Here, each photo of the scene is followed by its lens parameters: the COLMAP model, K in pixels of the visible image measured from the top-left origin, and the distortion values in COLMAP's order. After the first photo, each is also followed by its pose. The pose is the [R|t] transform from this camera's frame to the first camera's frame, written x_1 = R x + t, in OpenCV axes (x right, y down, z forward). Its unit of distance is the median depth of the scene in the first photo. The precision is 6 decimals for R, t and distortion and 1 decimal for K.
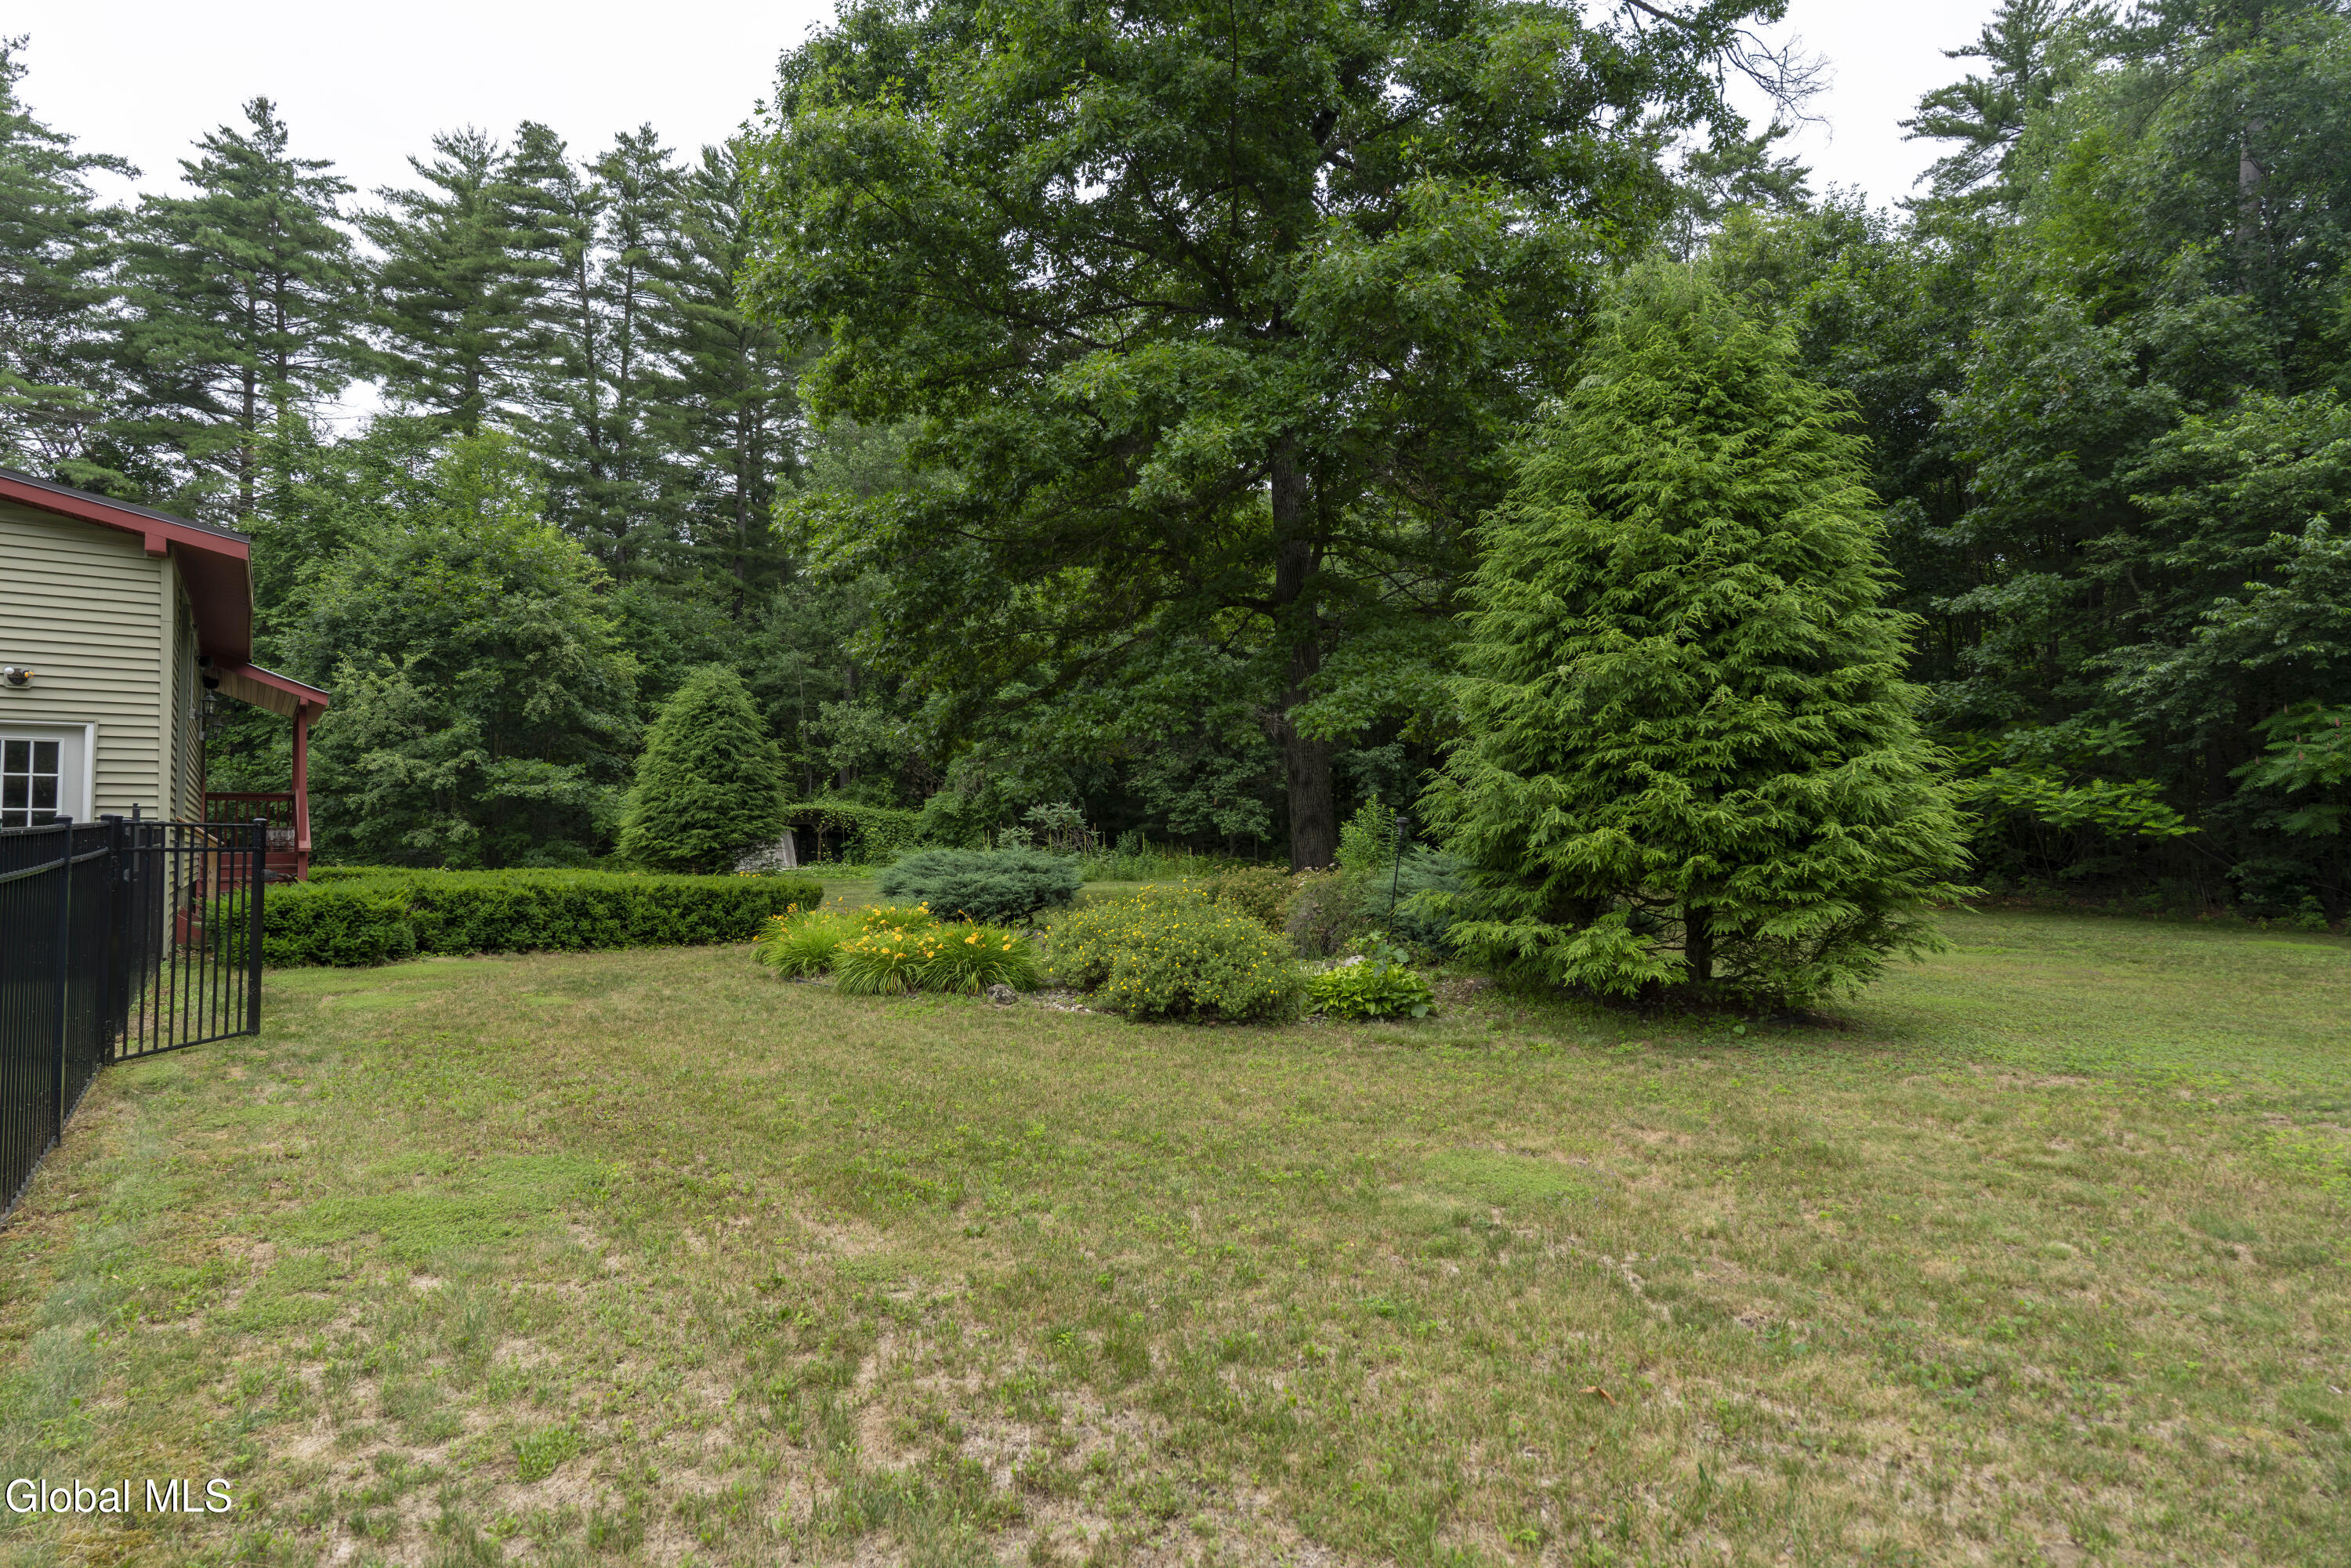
lens RADIAL K [[1200.8, 0, 1175.5], [0, 1200.8, 784.0], [0, 0, 1]] dist [-0.003184, 0.000960]
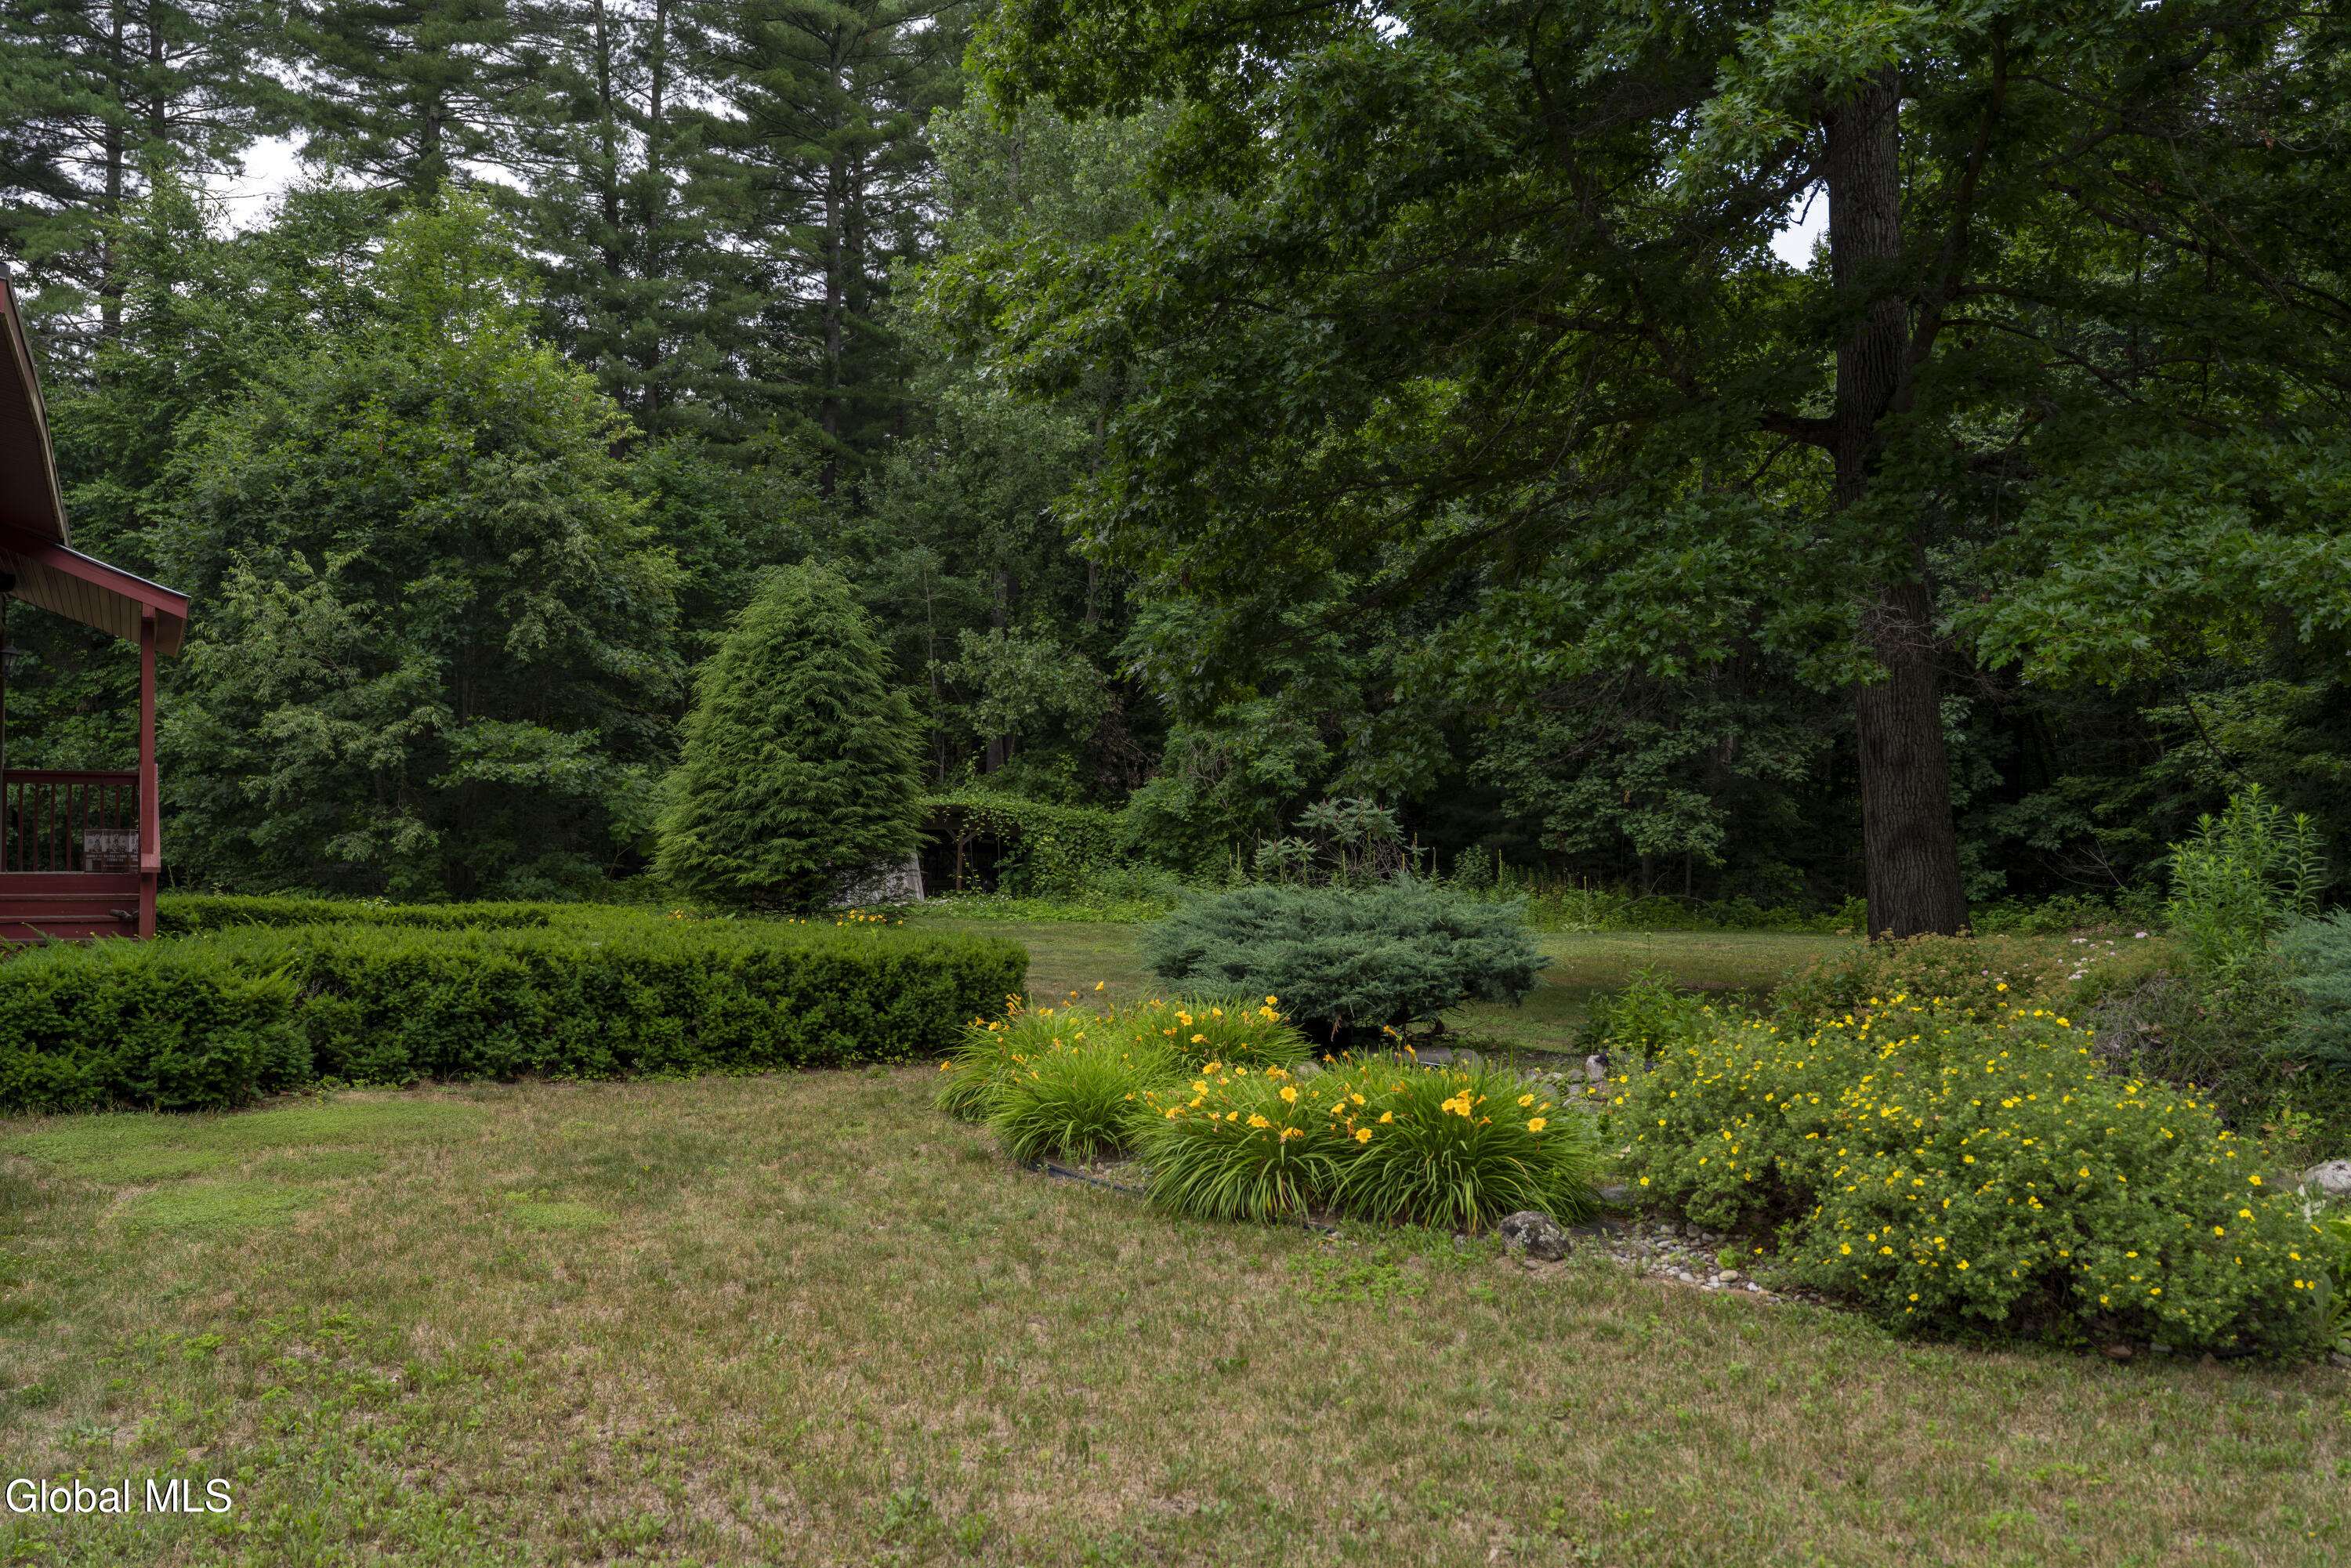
lens RADIAL K [[1861.2, 0, 1175.5], [0, 1861.2, 784.0], [0, 0, 1]] dist [0.006874, -0.002582]
pose [[0.988456, 0.005889, -0.151393, -0.056437], [-0.004646, 0.999953, 0.008562, 0.001996], [0.151436, -0.007760, 0.988437, 0.102496]]
